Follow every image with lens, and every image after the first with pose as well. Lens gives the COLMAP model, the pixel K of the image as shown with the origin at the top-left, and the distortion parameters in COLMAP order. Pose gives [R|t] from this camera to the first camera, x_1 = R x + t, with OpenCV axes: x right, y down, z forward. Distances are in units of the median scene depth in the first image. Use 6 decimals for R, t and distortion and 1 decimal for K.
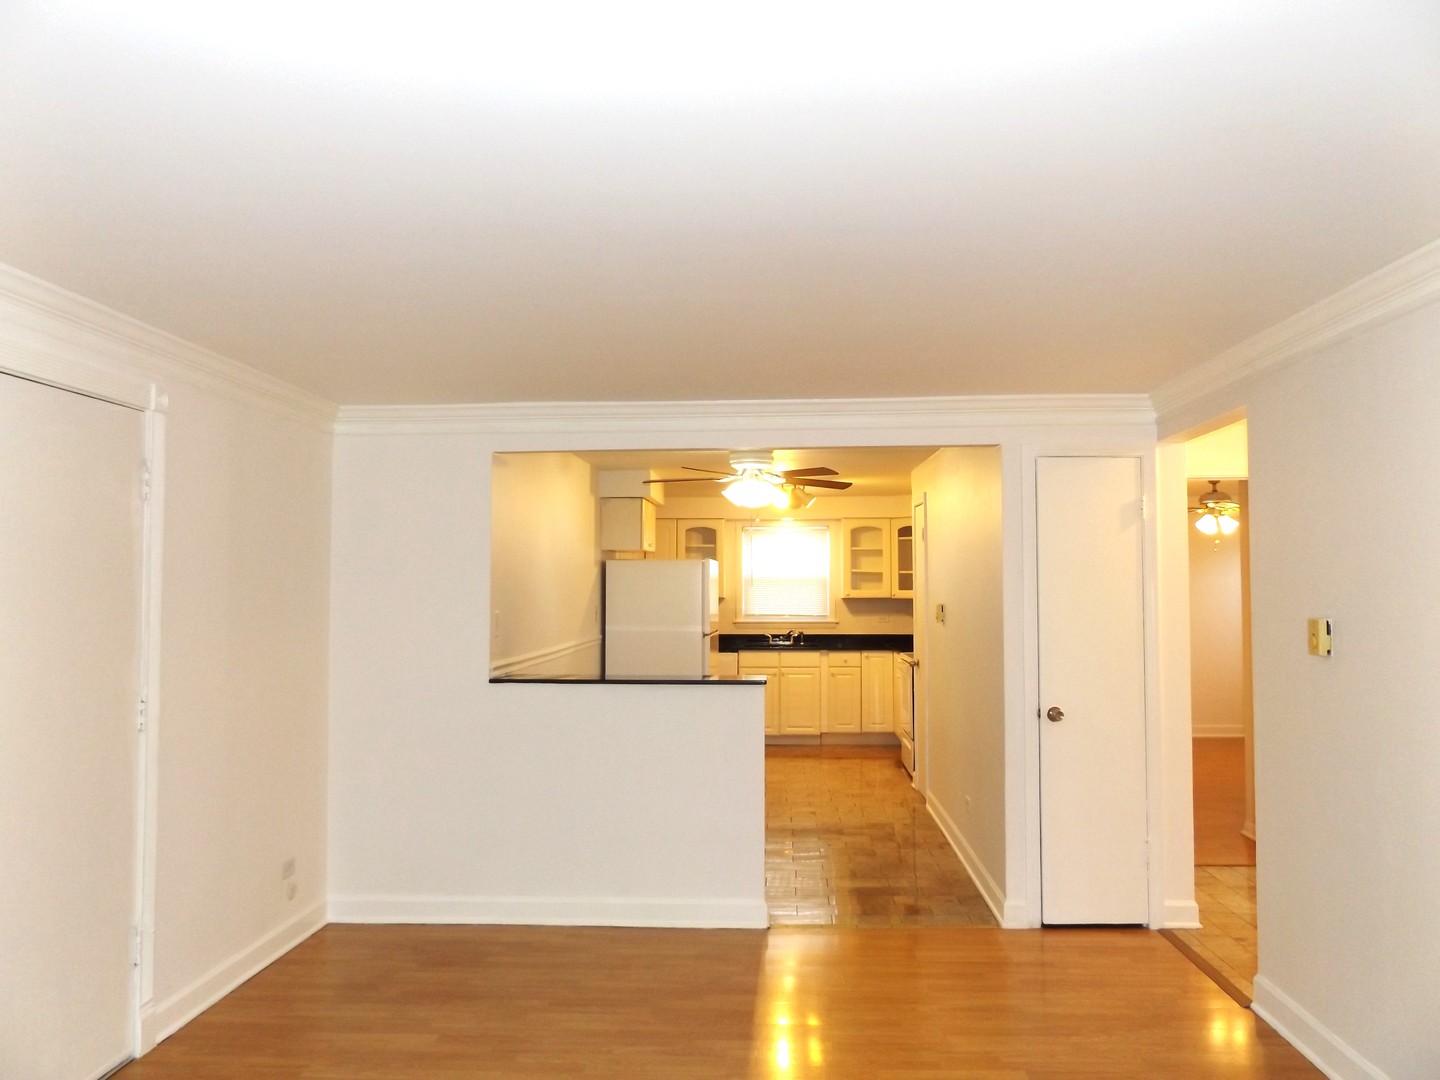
lens RADIAL K [[1094.3, 0, 730.1], [0, 1094.3, 537.8], [0, 0, 1]] dist [0.007907, -0.005793]
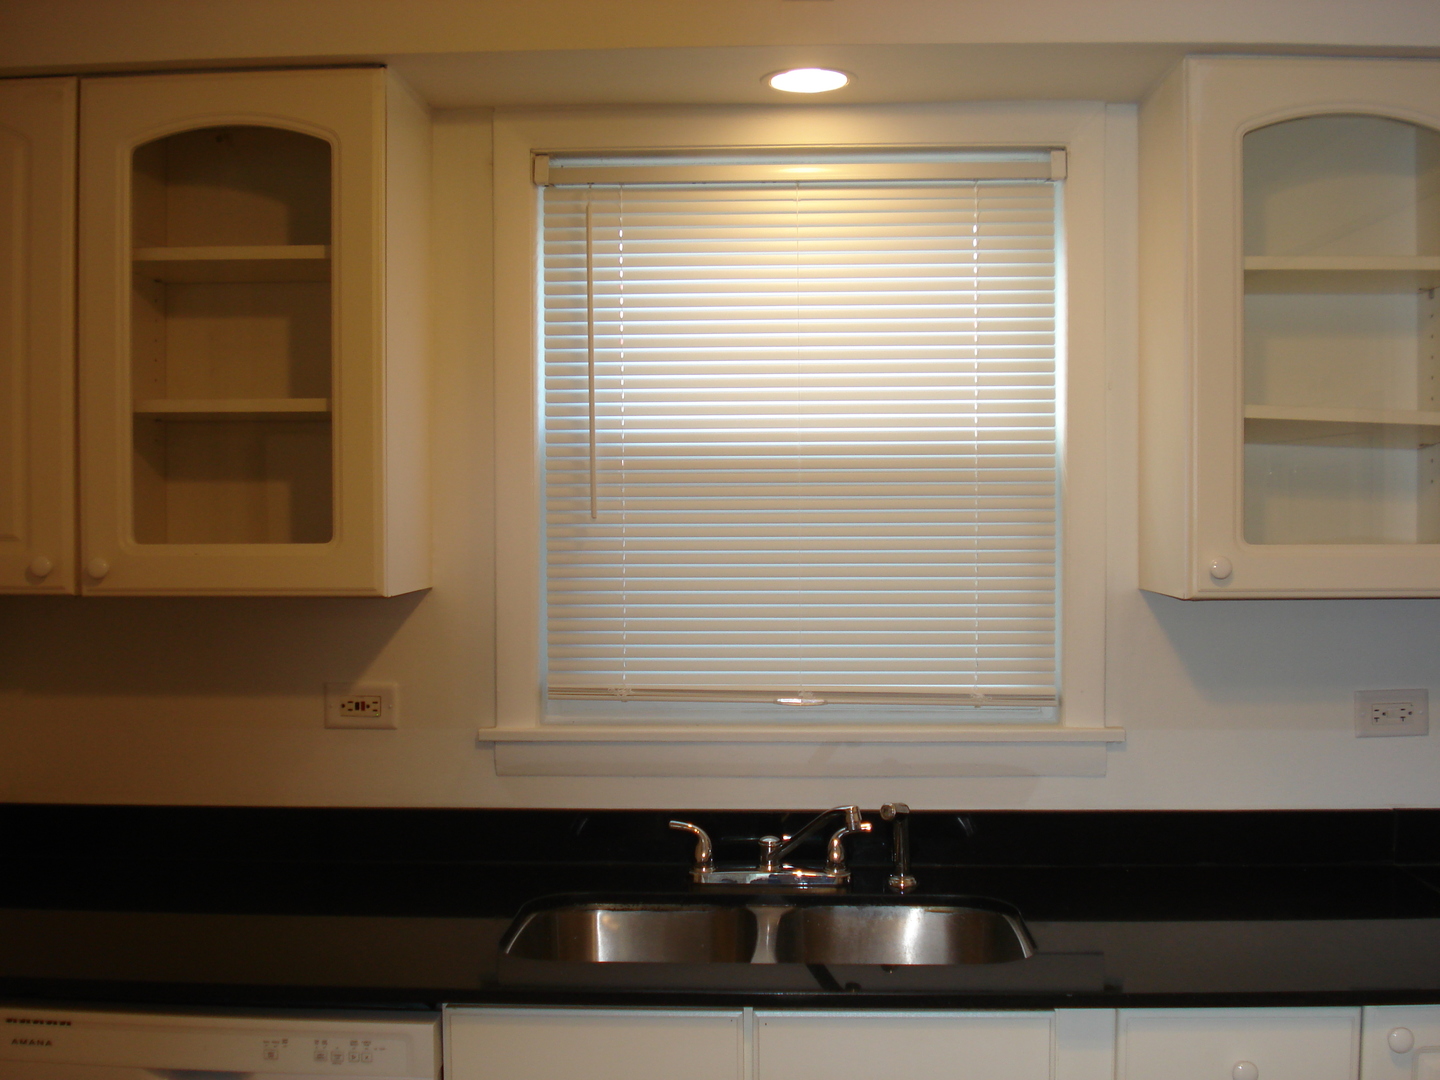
lens RADIAL K [[1661.1, 0, 715.6], [0, 1661.1, 545.8], [0, 0, 1]] dist [-0.046139, -0.055158]
pose [[0.999986, -0.001468, -0.005084, 0.040779], [0.001821, 0.997538, 0.070103, 0.032348], [0.004969, -0.070112, 0.997527, 0.777495]]
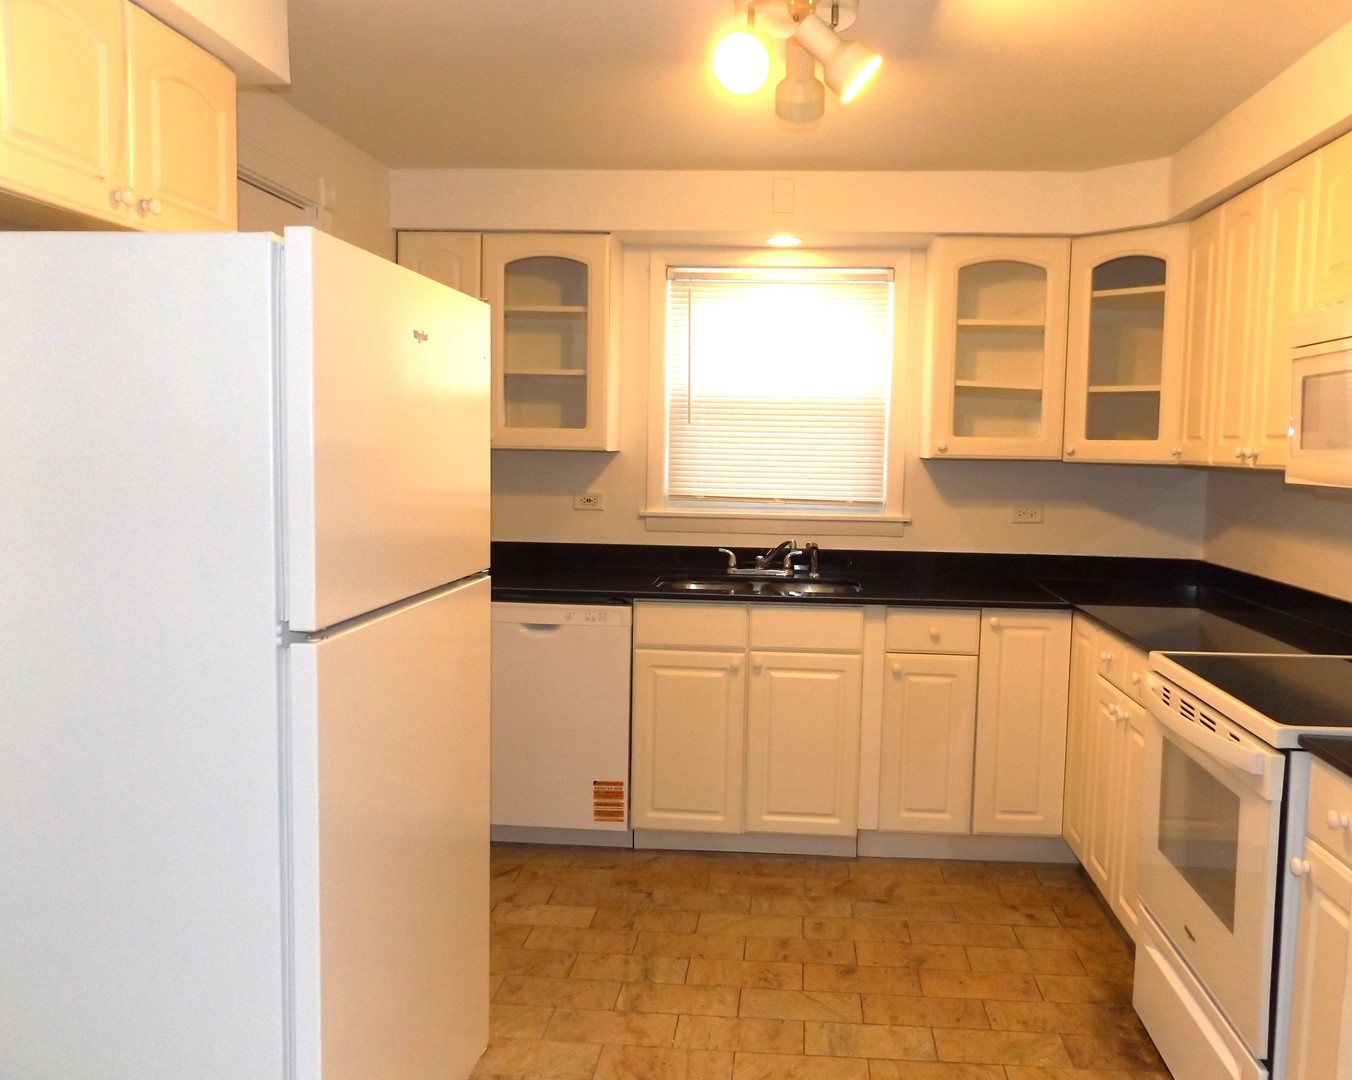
lens RADIAL K [[1172.4, 0, 723.4], [0, 1172.4, 538.0], [0, 0, 1]] dist [0.002084, -0.001508]
pose [[0.999561, 0.022187, -0.019623, 0.042436], [-0.019542, 0.991839, 0.125992, 0.033545], [0.022258, -0.125553, 0.991837, 0.605846]]
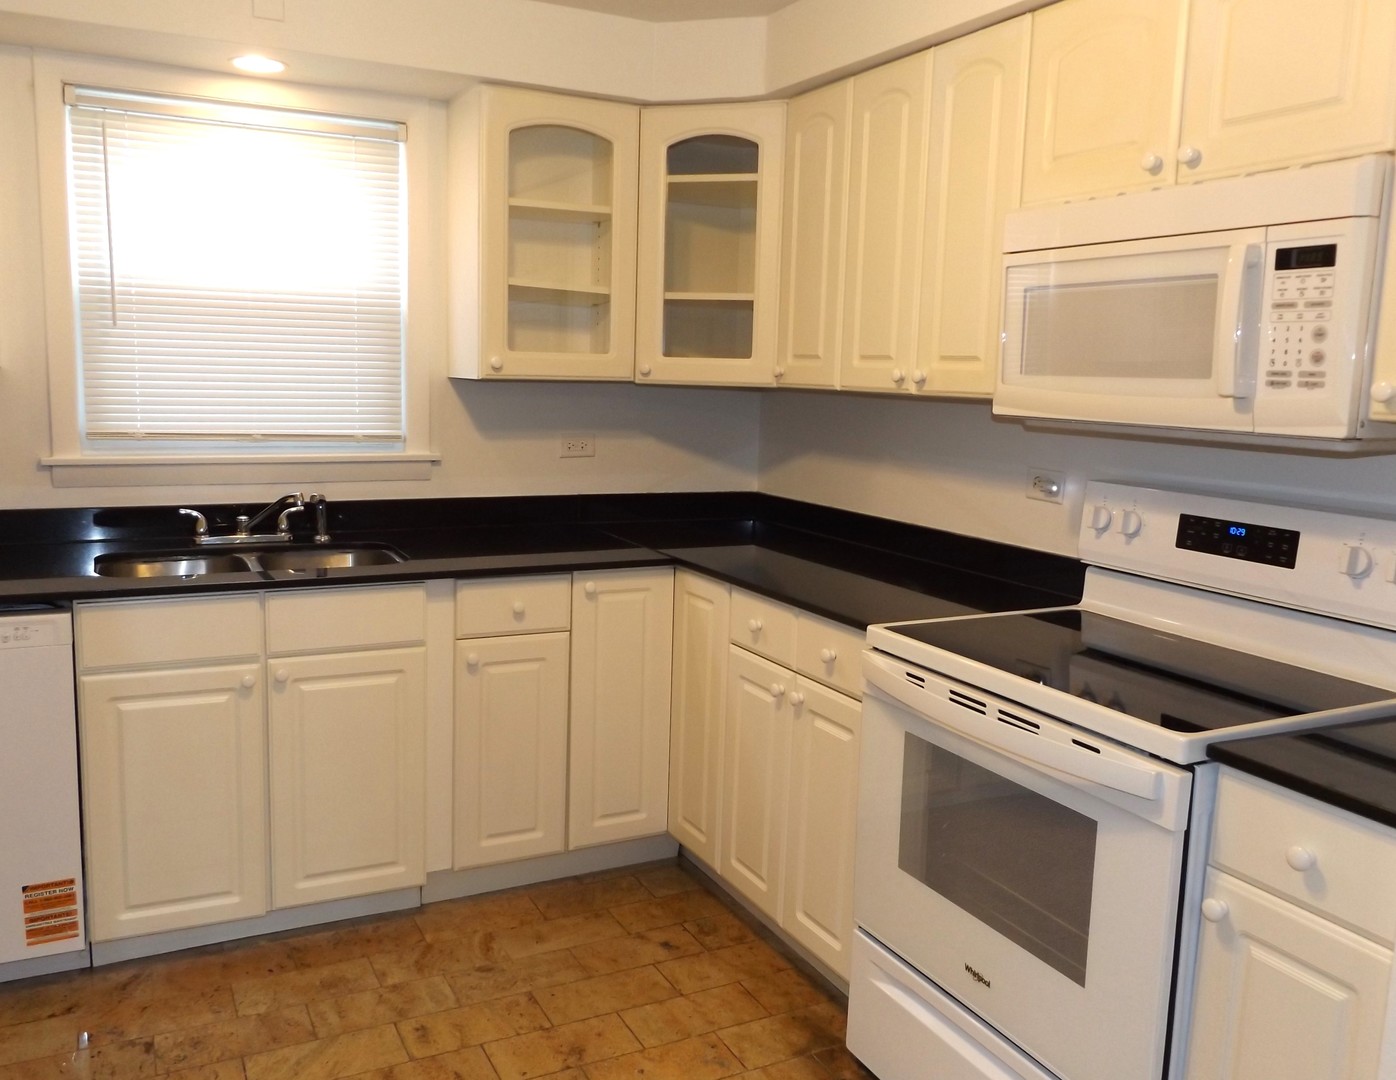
lens RADIAL K [[1186.8, 0, 698.0], [0, 1186.8, 540.0], [0, 0, 1]] dist [-0.003073, 0.000628]
pose [[0.871243, -0.045500, 0.488739, 0.000844], [-0.050945, 0.981935, 0.182231, 0.037310], [-0.488201, -0.183666, 0.853186, 0.703934]]
